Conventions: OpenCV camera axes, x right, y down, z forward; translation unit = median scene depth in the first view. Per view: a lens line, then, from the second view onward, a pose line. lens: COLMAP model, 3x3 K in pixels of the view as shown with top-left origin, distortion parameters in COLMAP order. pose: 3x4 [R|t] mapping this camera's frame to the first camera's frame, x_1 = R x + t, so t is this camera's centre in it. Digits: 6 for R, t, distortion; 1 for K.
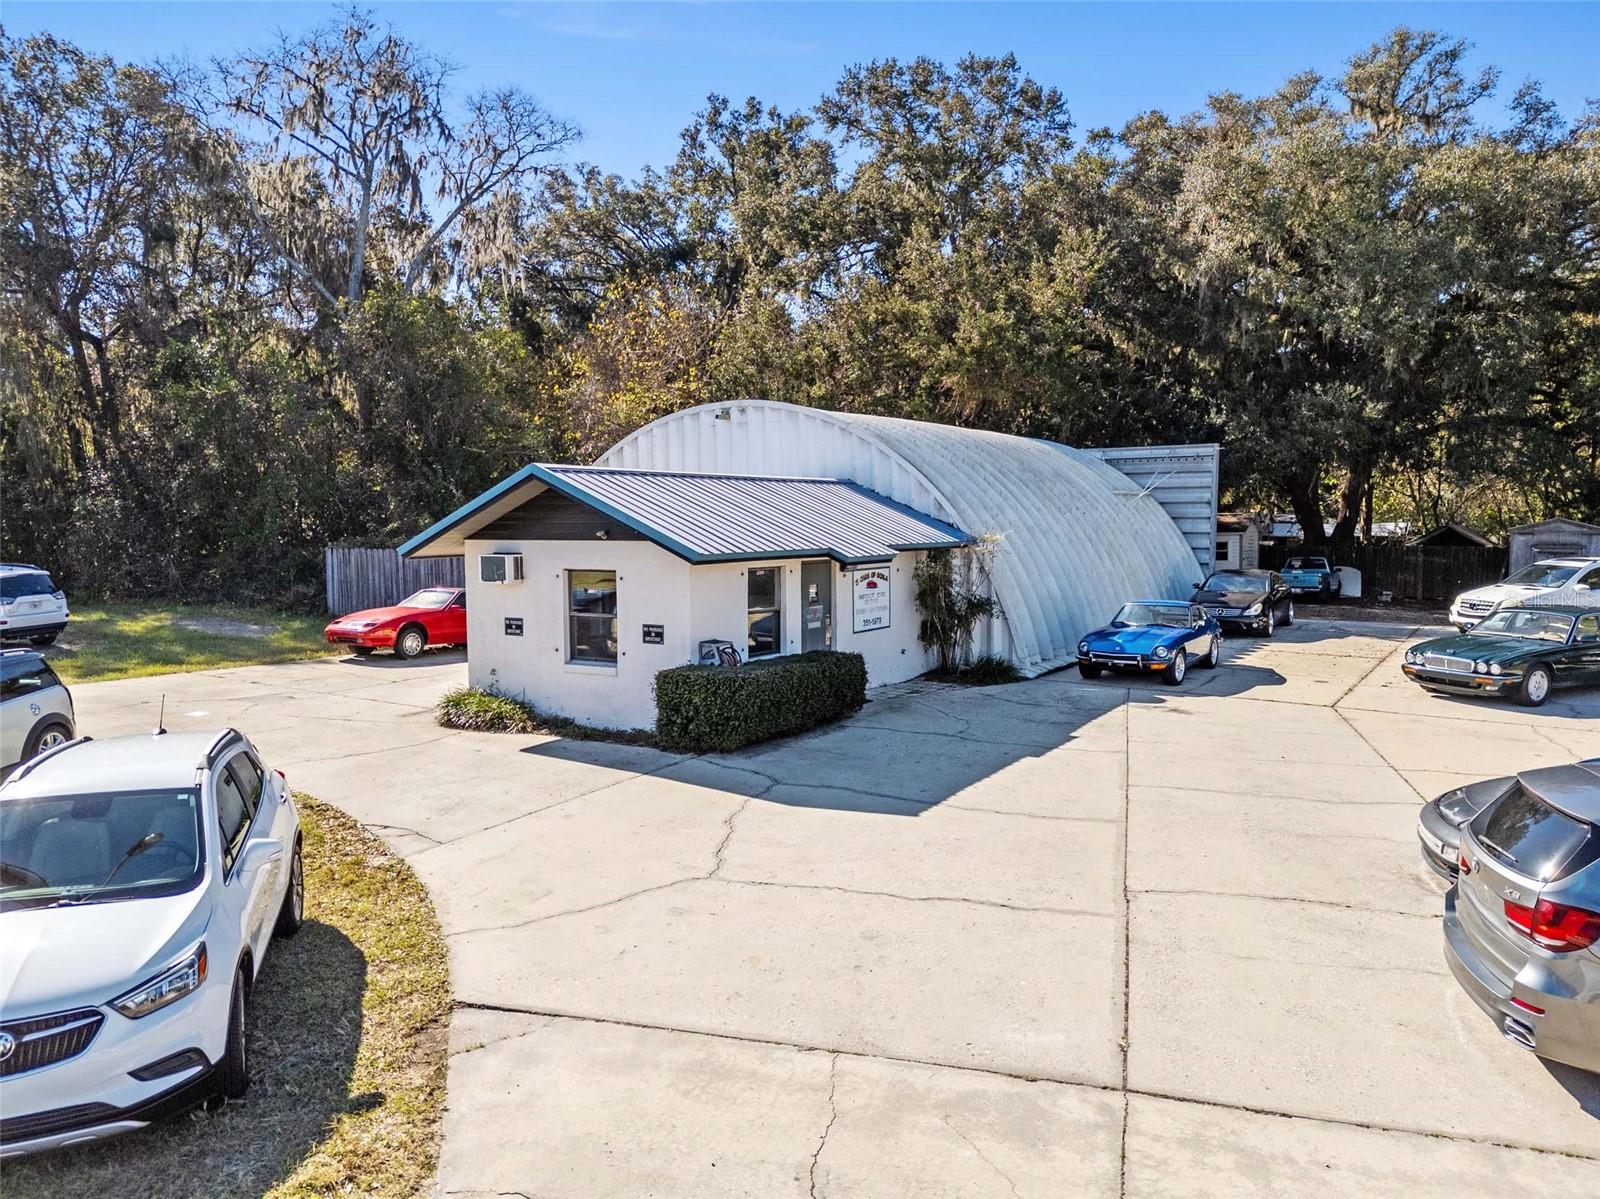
lens RADIAL K [[1165.4, 0, 803.9], [0, 1165.4, 611.2], [0, 0, 1]] dist [0.087649, -0.110631]
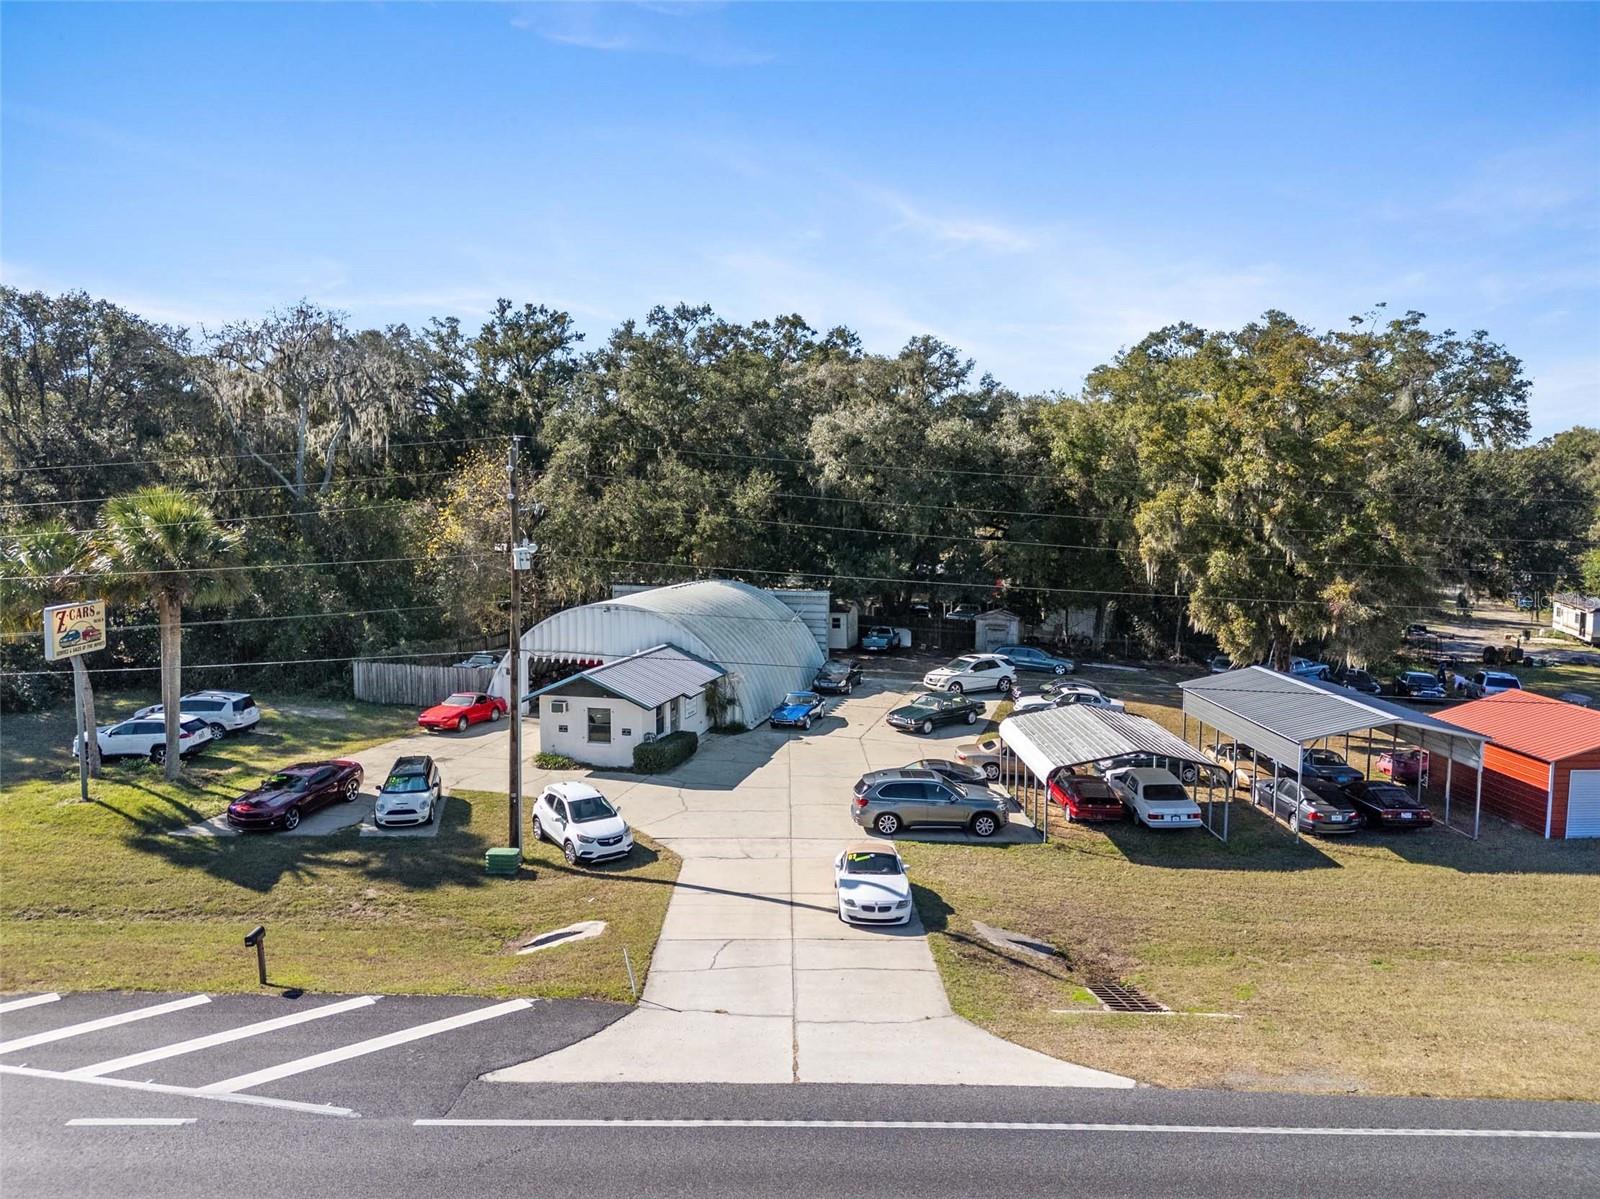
lens RADIAL K [[1165.4, 0, 803.9], [0, 1165.4, 611.2], [0, 0, 1]] dist [0.087649, -0.110631]
pose [[0.958892, -0.026534, 0.282528, -0.382072], [0.017541, 0.999257, 0.034312, -0.271087], [-0.283228, -0.027945, 0.958645, -1.361510]]
